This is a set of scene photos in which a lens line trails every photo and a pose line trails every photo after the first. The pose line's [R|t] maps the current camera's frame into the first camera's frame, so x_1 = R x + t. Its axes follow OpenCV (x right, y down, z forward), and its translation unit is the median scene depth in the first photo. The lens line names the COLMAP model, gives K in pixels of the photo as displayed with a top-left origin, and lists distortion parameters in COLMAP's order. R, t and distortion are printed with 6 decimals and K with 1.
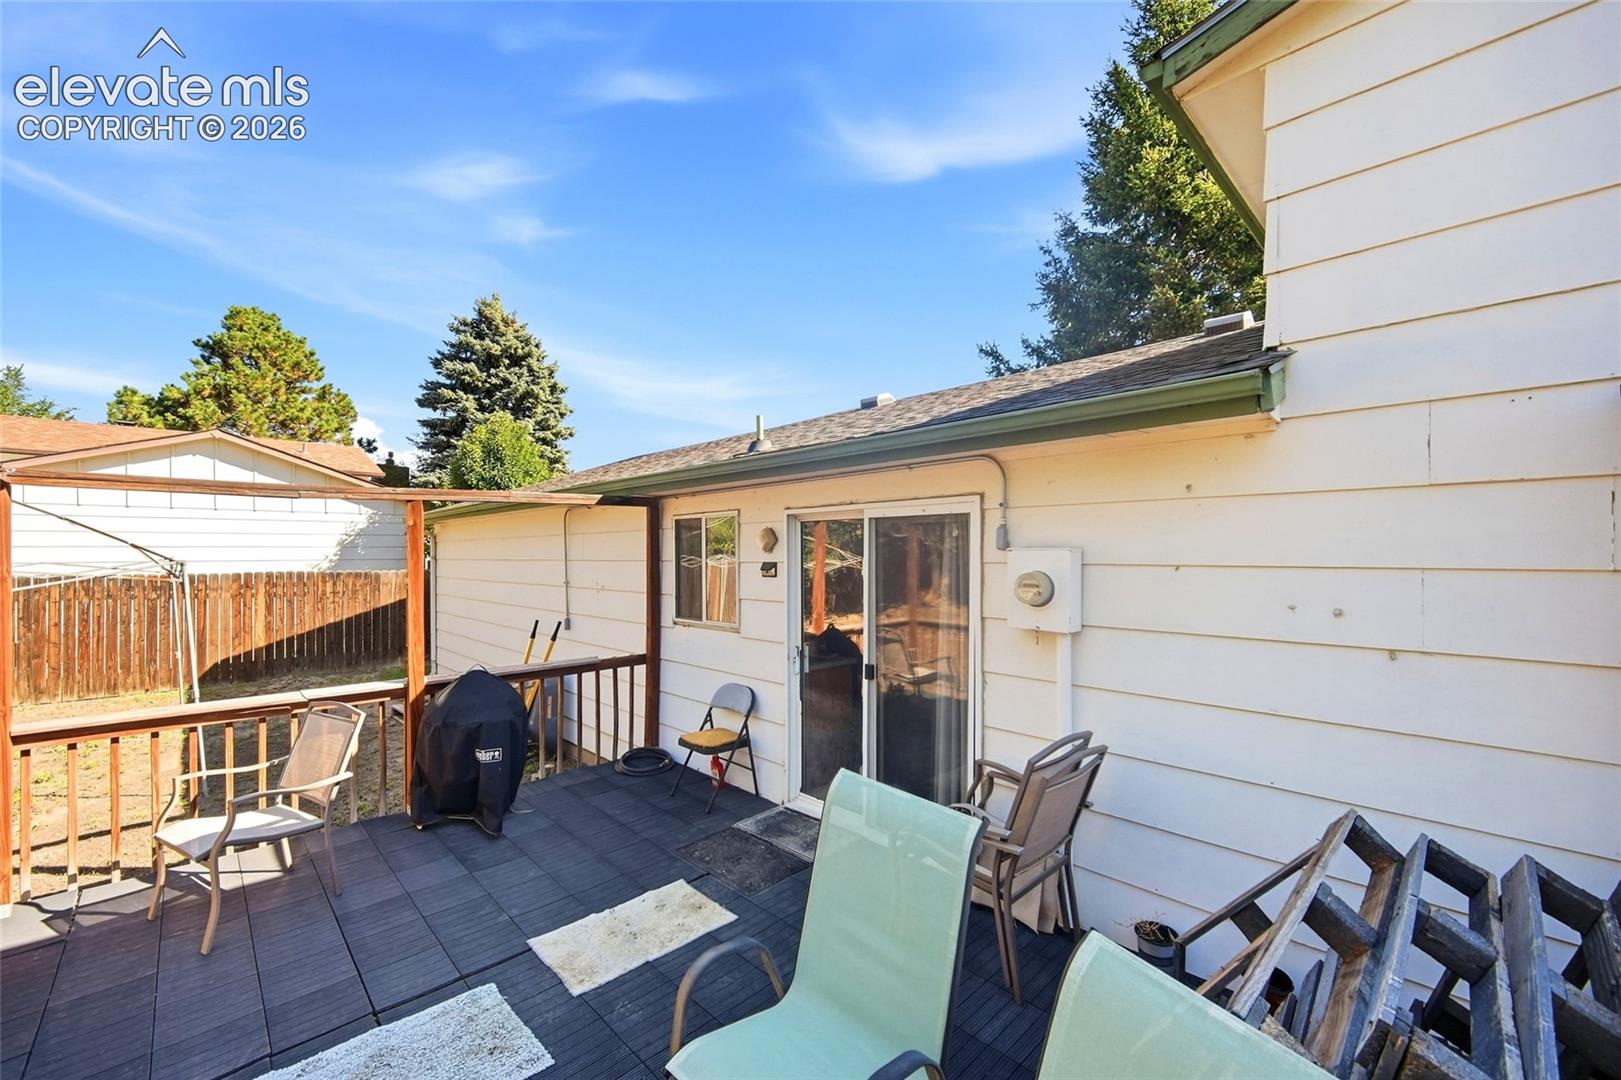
lens RADIAL K [[641.5, 0, 809.3], [0, 641.5, 550.5], [0, 0, 1]] dist [-0.000672, -0.000032]
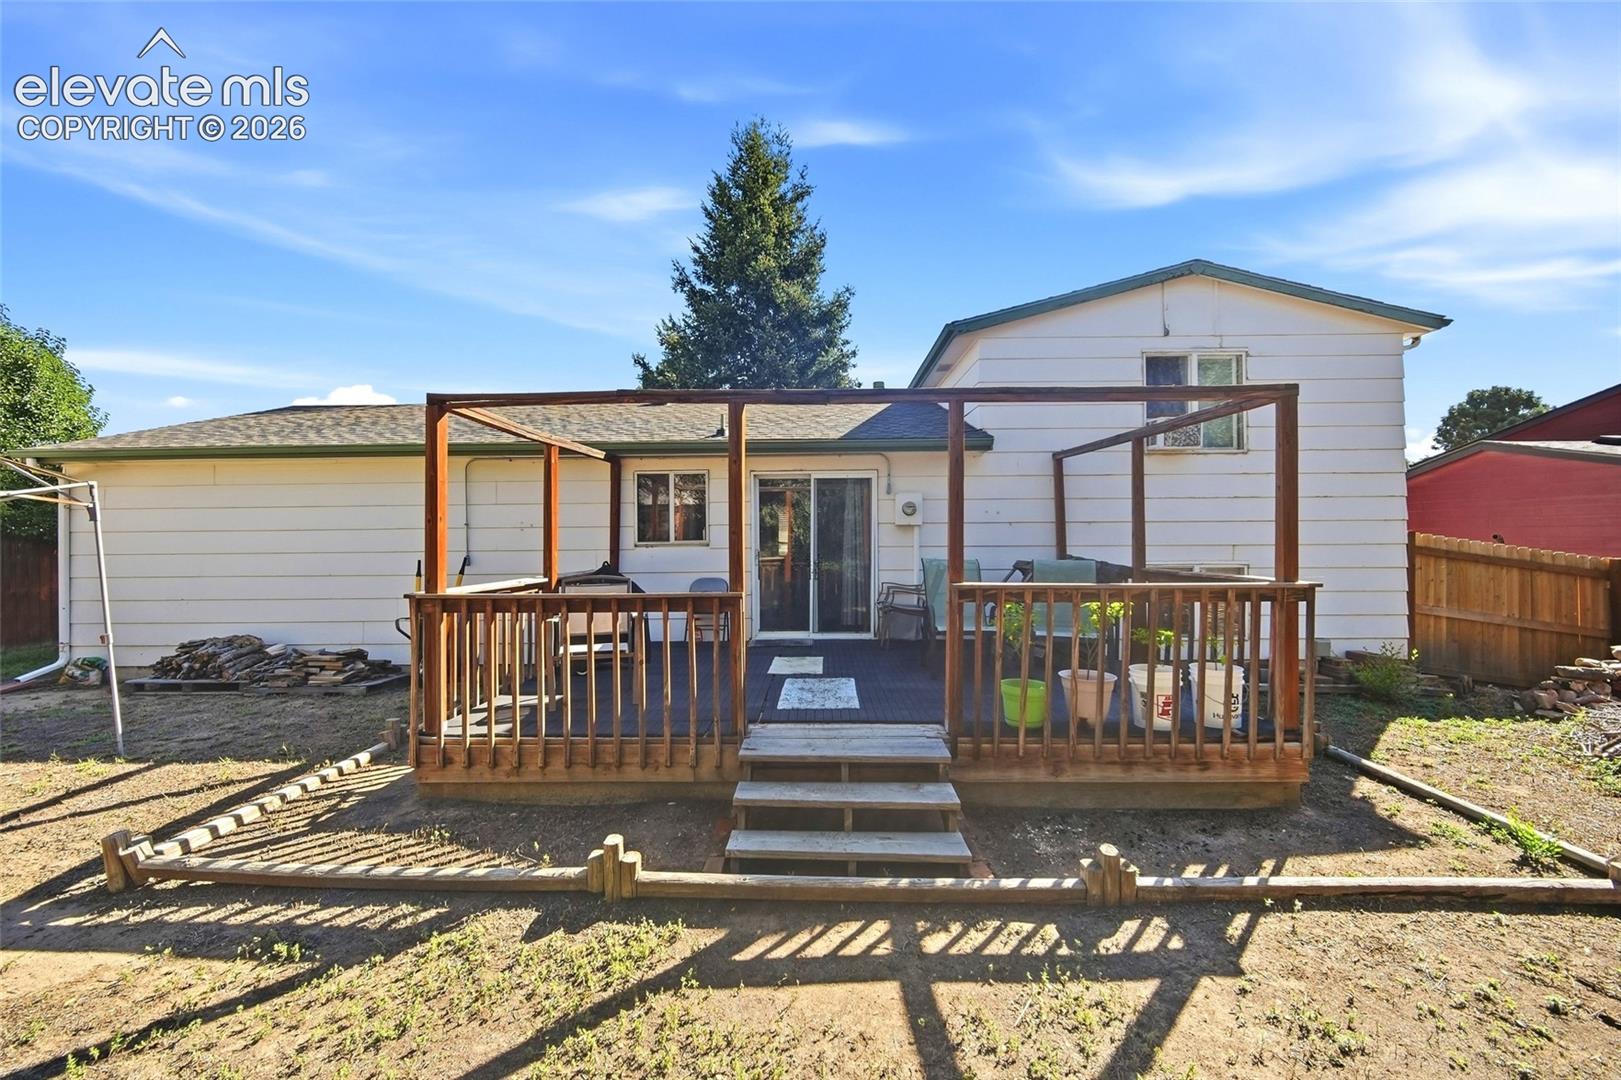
lens RADIAL K [[641.5, 0, 806.7], [0, 641.5, 539.1], [0, 0, 1]] dist [-0.000672, -0.000032]
pose [[0.699627, 0.000322, 0.714508, -1.337966], [0.003465, 0.999987, -0.003843, 0.145143], [-0.714499, 0.005164, 0.699617, -0.380298]]
